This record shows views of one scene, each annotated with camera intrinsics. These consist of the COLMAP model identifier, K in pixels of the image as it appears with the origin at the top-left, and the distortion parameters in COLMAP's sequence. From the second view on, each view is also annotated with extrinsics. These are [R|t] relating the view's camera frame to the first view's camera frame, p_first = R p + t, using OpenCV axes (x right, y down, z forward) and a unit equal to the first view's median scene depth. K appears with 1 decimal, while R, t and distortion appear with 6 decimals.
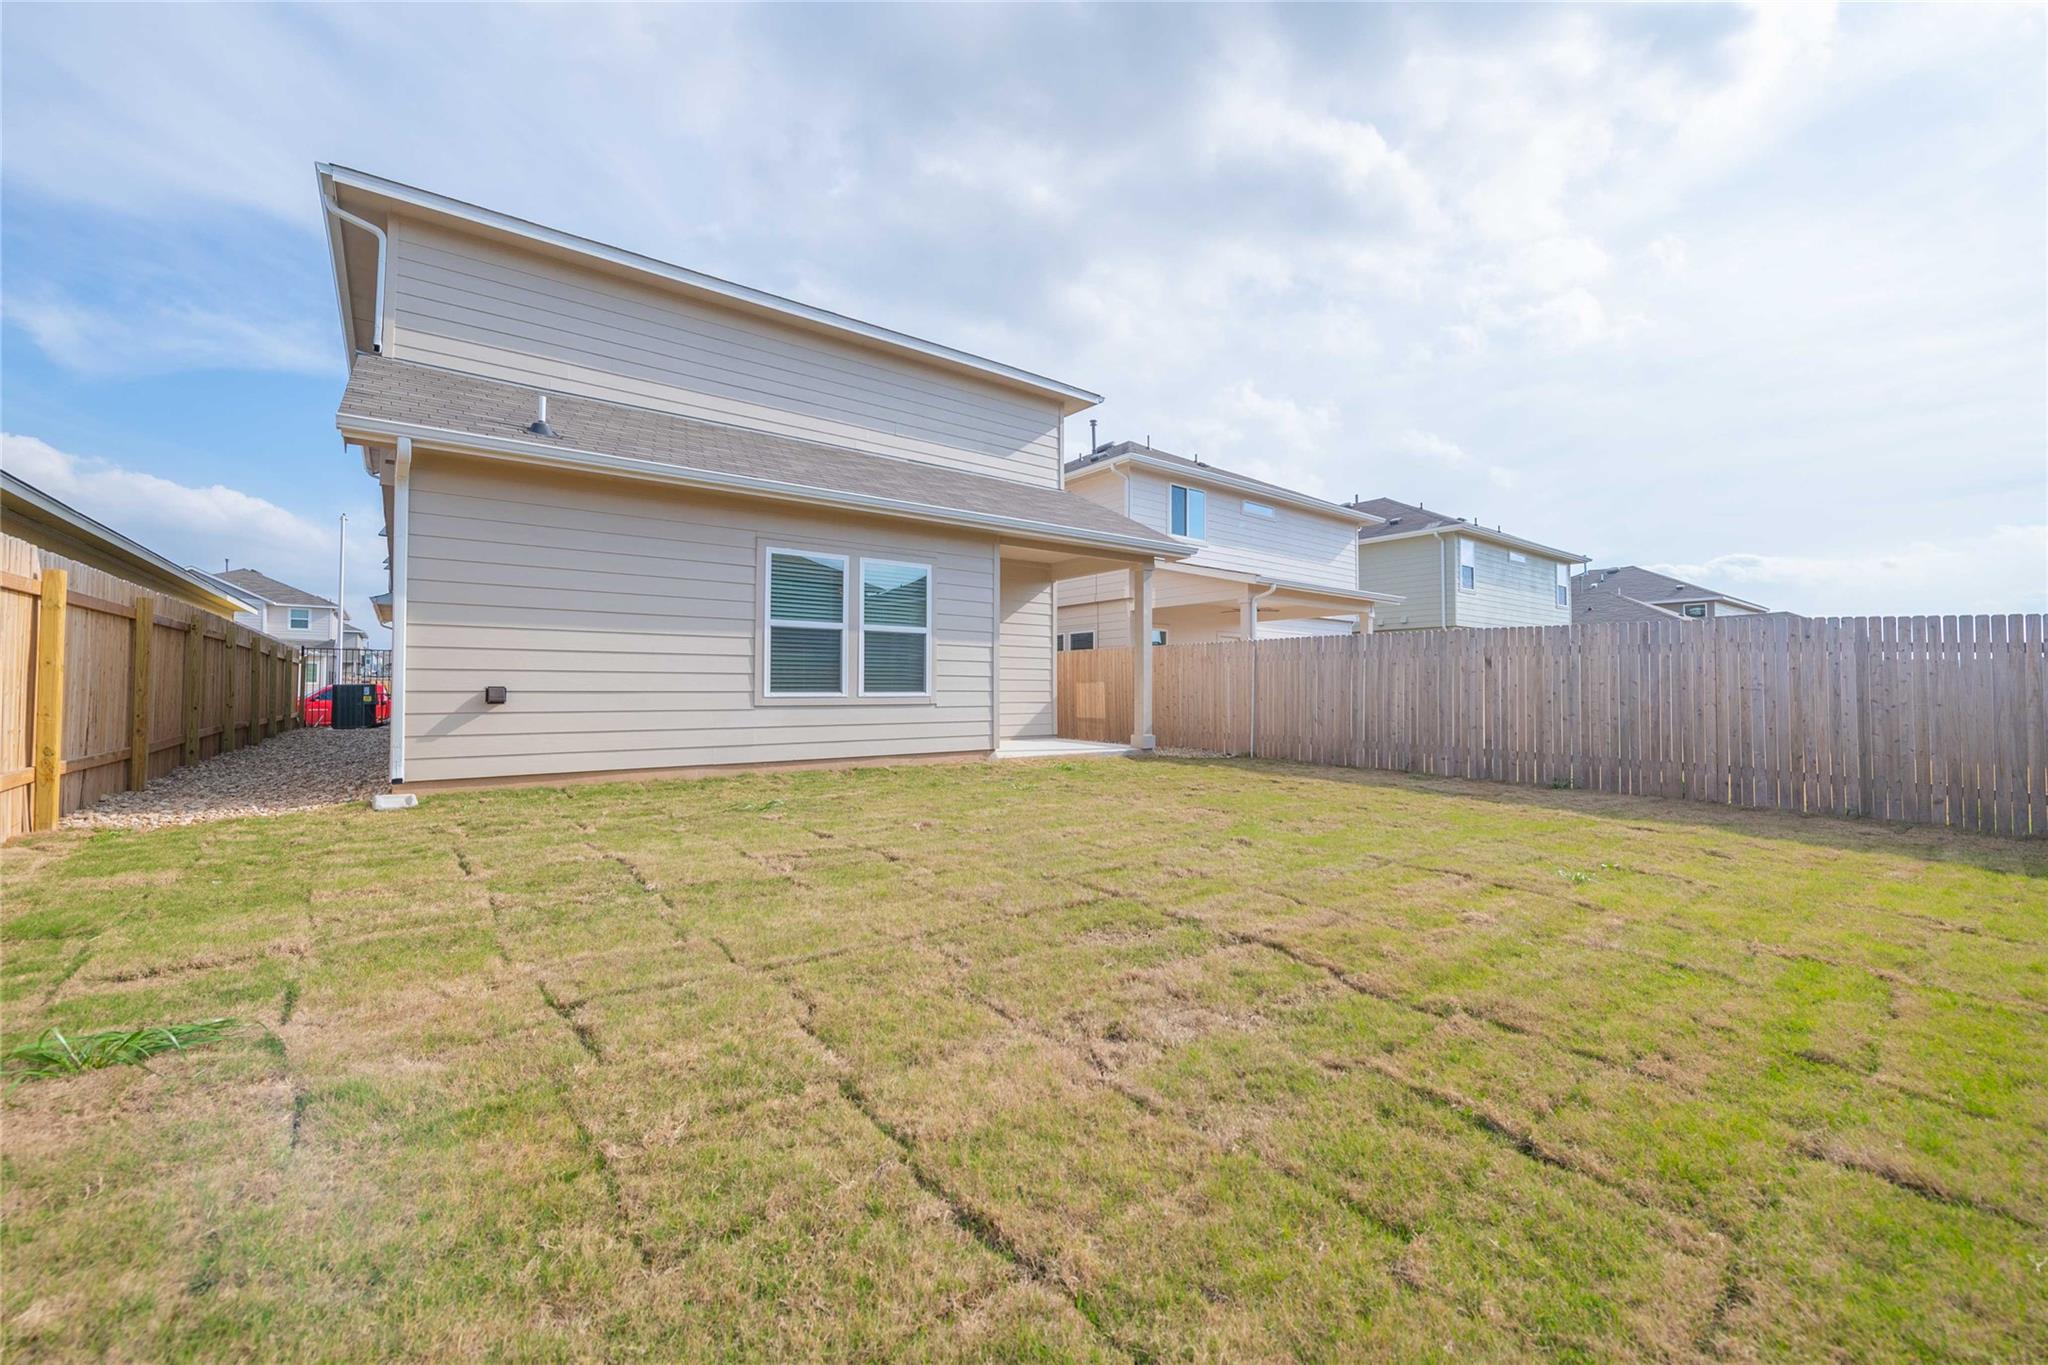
lens RADIAL K [[801.3, 0, 1021.9], [0, 801.3, 672.7], [0, 0, 1]] dist [0.001750, 0.000189]
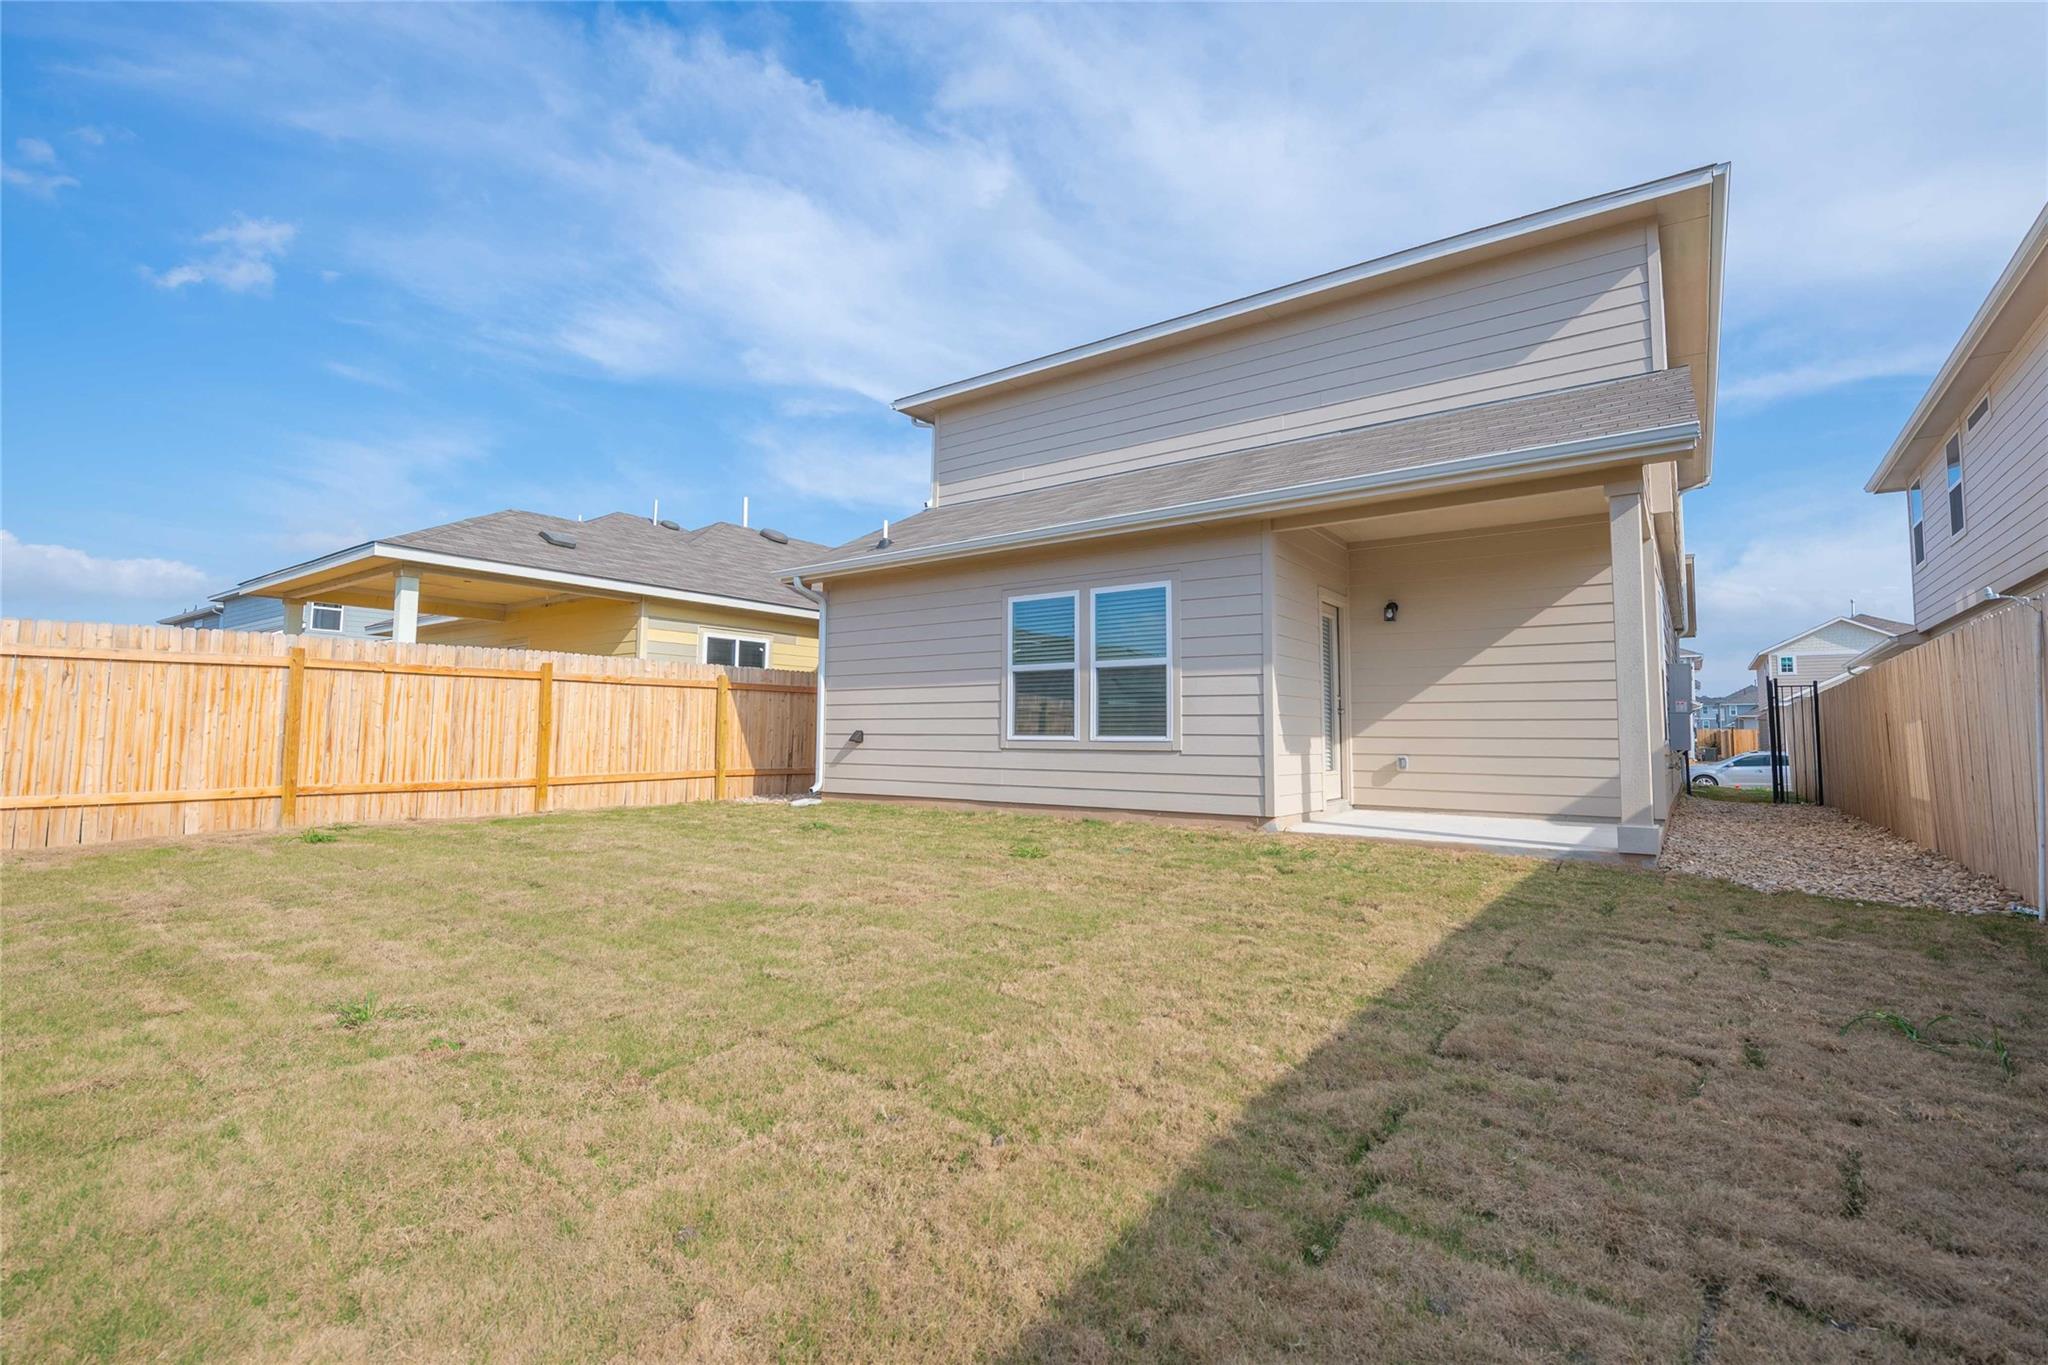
lens RADIAL K [[911.1, 0, 1039.1], [0, 911.1, 666.1], [0, 0, 1]] dist [0.003221, 0.000407]
pose [[0.296741, -0.076107, -0.951920, 0.779286], [0.013632, 0.997055, -0.075466, 0.022981], [0.954861, 0.009417, 0.296905, 0.639625]]
